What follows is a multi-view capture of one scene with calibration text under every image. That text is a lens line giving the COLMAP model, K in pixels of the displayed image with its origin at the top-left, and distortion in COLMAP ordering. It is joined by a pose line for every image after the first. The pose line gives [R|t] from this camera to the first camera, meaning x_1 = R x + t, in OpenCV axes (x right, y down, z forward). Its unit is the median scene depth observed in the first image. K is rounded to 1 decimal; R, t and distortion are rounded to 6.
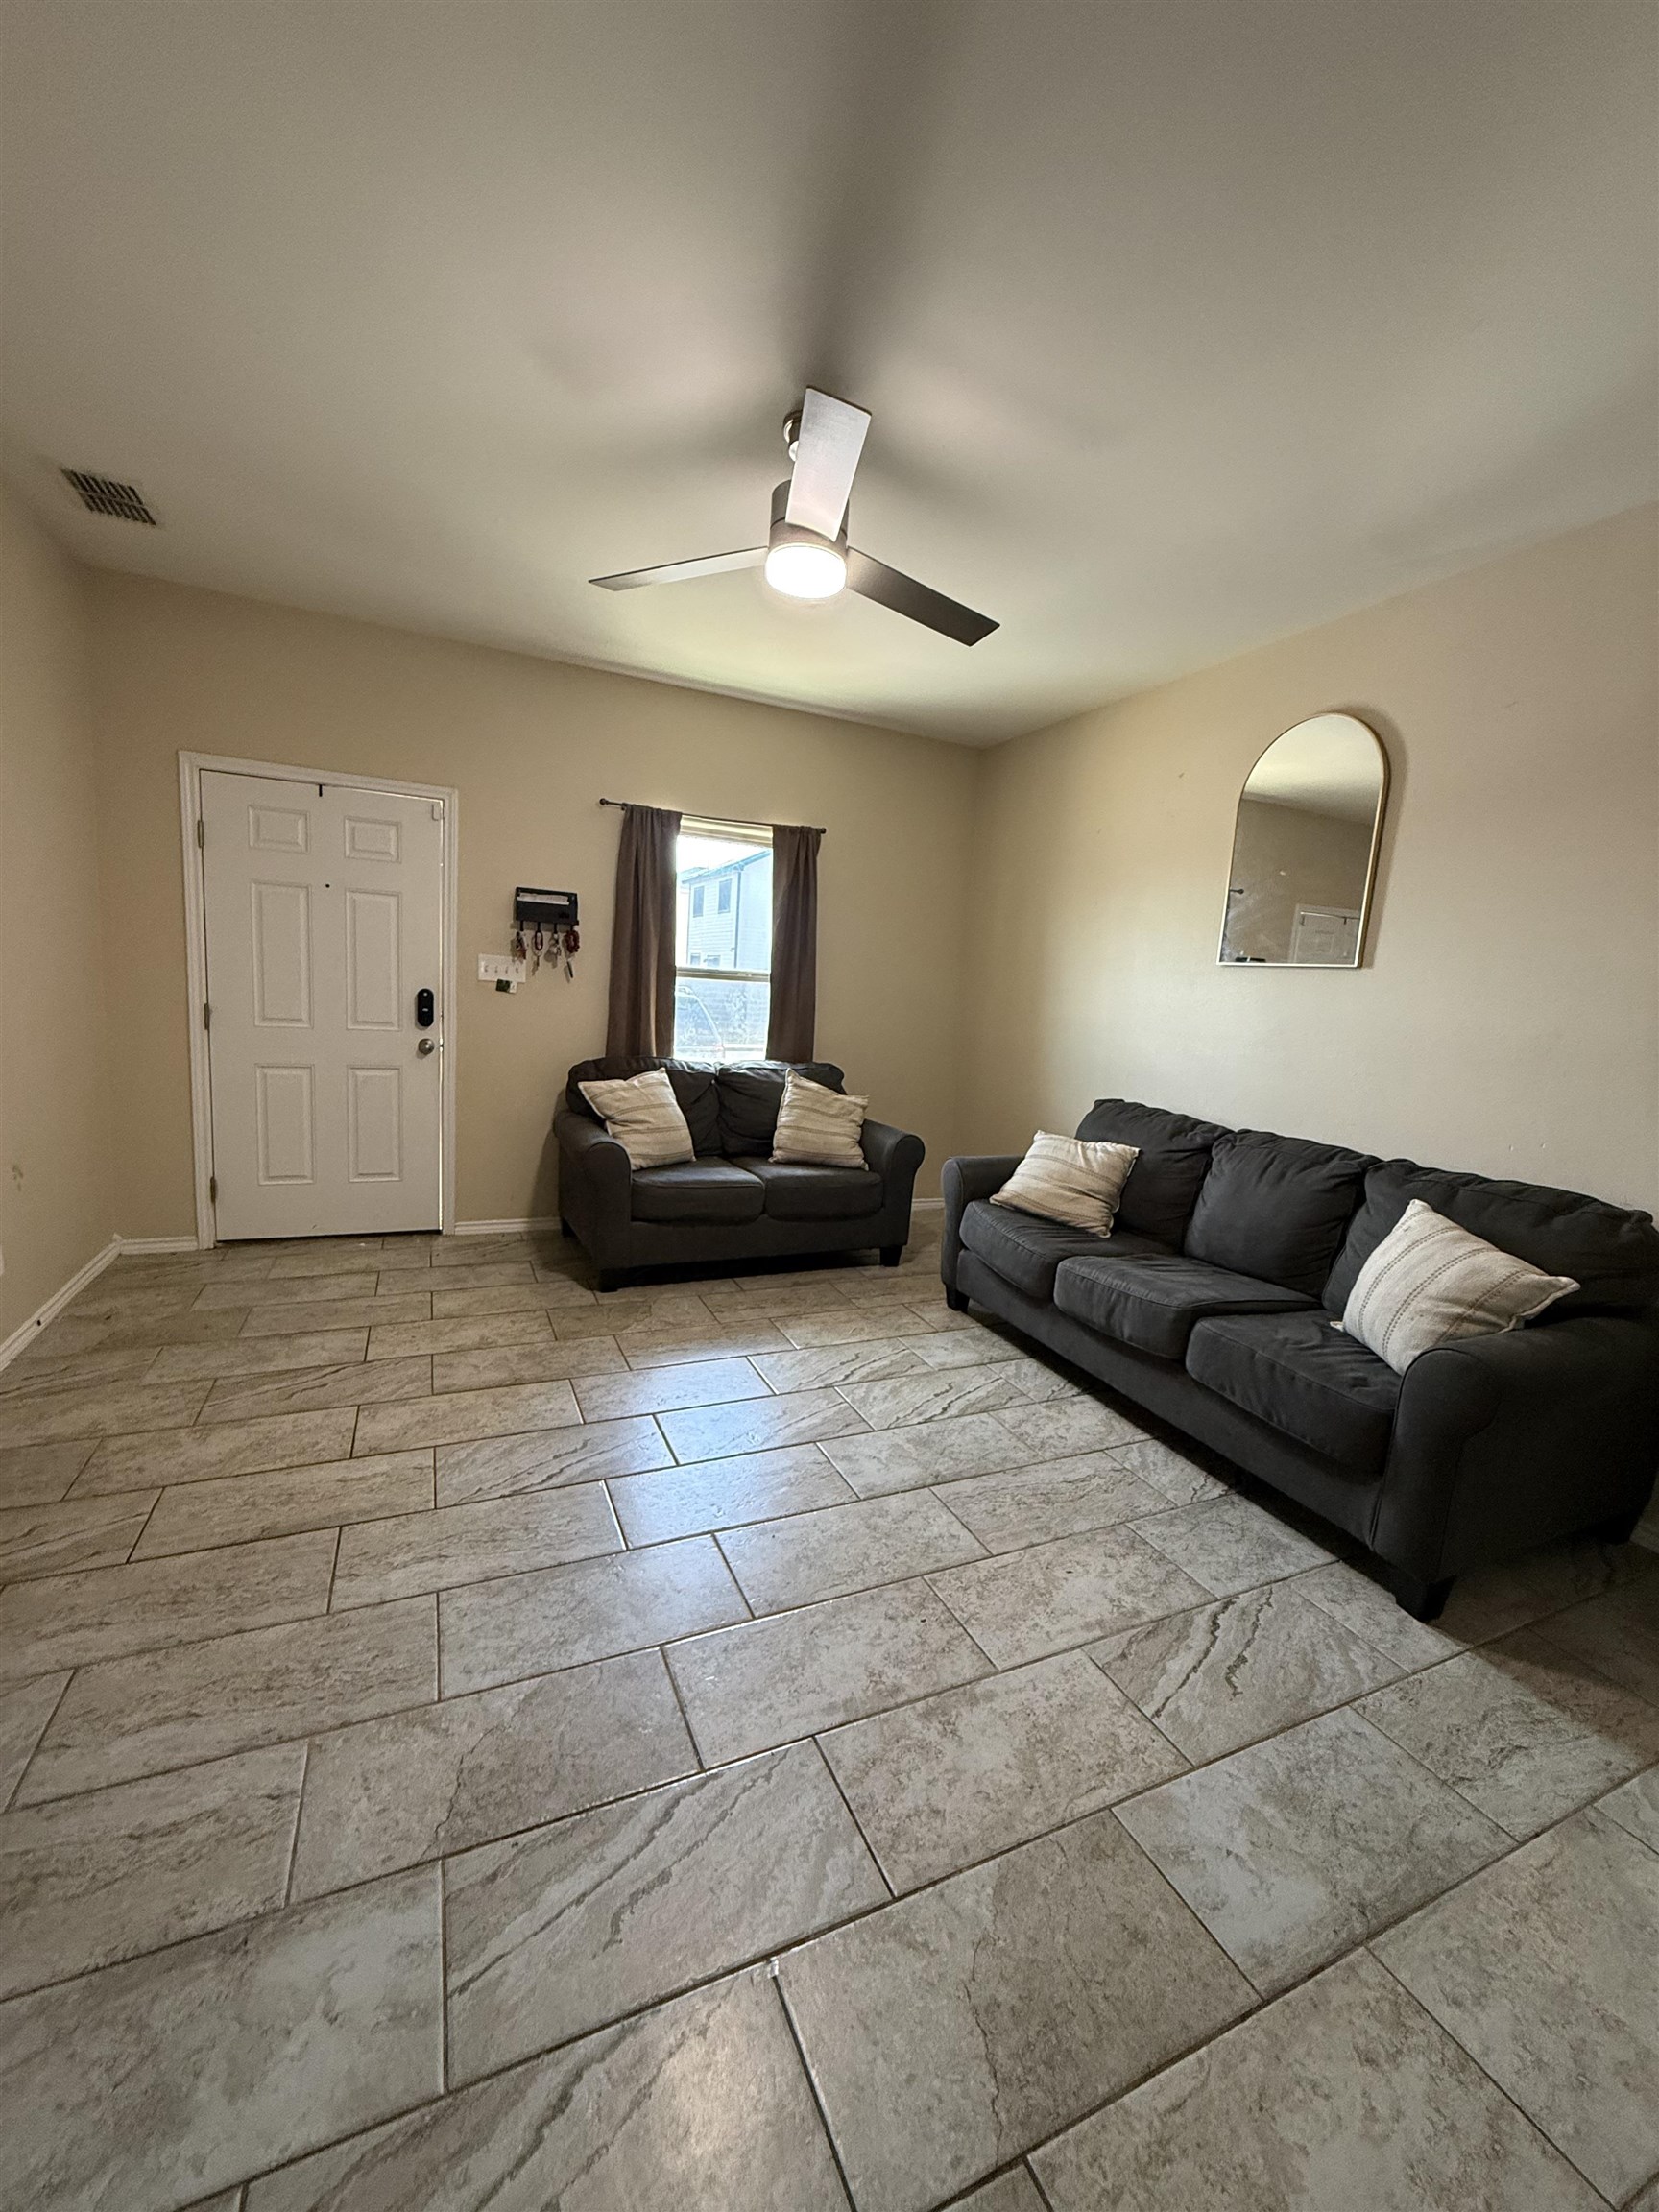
lens RADIAL K [[875.7, 0, 833.0], [0, 875.7, 1104.6], [0, 0, 1]] dist [-0.002129, -0.000074]
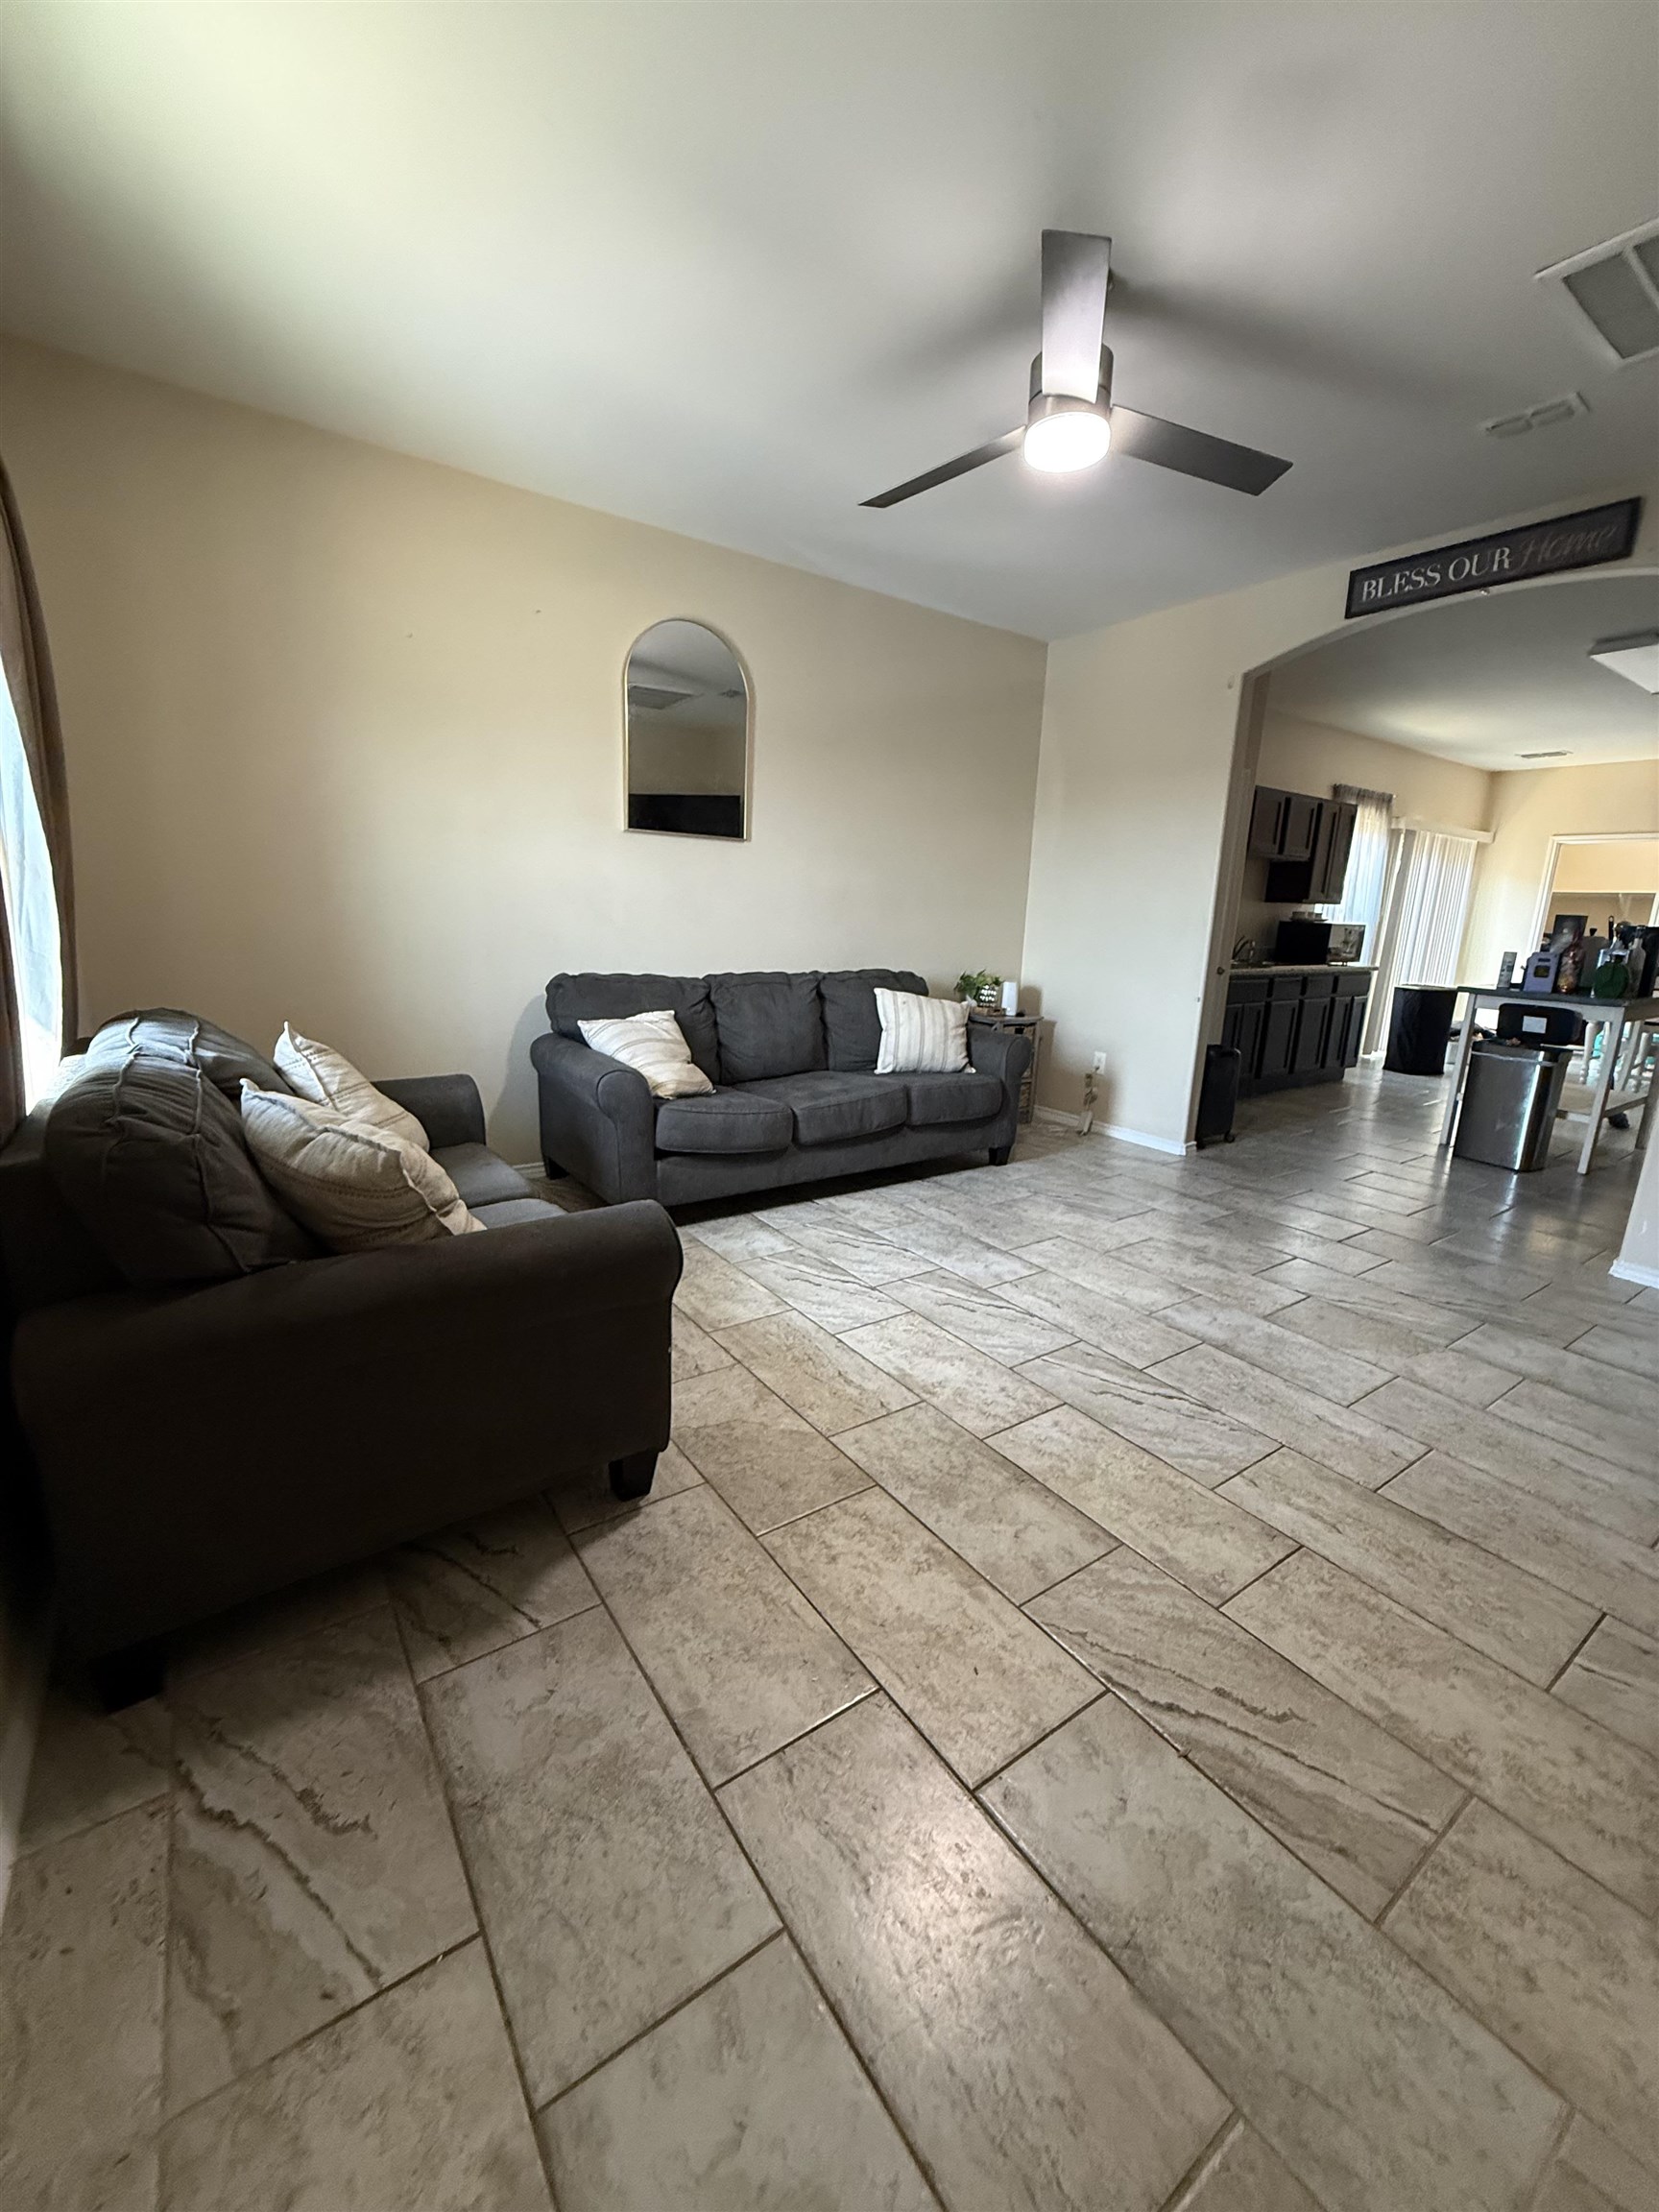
lens RADIAL K [[875.7, 0, 833.0], [0, 875.7, 1104.6], [0, 0, 1]] dist [-0.002129, -0.000074]
pose [[-0.176961, -0.288137, 0.941096, -0.994680], [0.087382, 0.947811, 0.306624, -0.206749], [-0.980331, 0.136495, -0.142548, 1.336662]]
